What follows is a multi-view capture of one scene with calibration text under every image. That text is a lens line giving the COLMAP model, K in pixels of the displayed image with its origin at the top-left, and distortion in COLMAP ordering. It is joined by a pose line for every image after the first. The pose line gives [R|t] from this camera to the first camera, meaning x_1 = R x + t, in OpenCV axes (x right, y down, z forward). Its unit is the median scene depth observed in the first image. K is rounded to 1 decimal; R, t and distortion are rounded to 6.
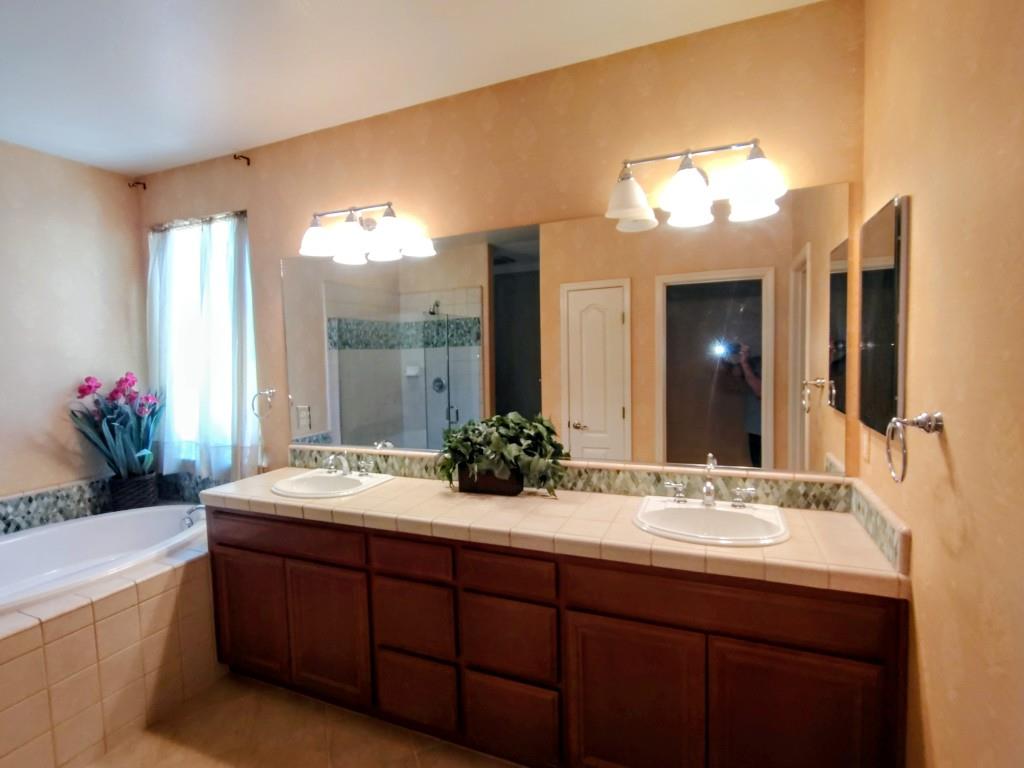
lens RADIAL K [[482.6, 0, 513.2], [0, 482.6, 380.9], [0, 0, 1]] dist [-0.007154, 0.003041]
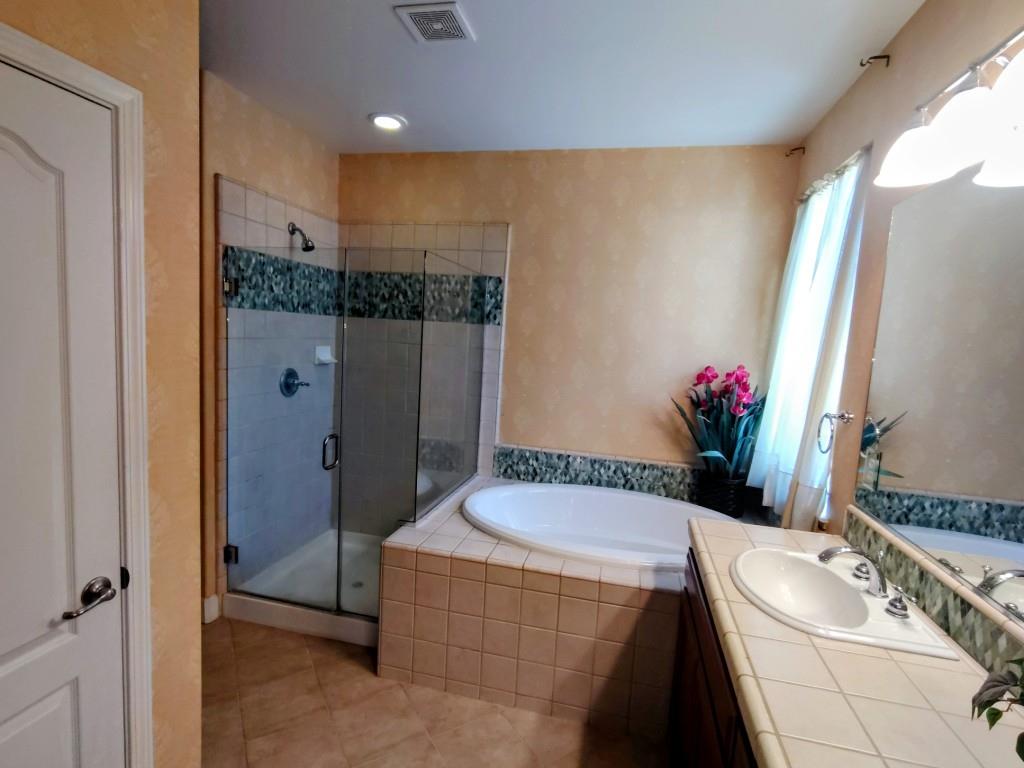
lens RADIAL K [[512.2, 0, 512.4], [0, 512.2, 384.1], [0, 0, 1]] dist [-0.002098, 0.001632]
pose [[0.162319, 0.133332, -0.977689, 0.101736], [-0.123497, 0.985783, 0.113933, -0.045342], [0.978980, 0.102248, 0.176477, 0.447841]]
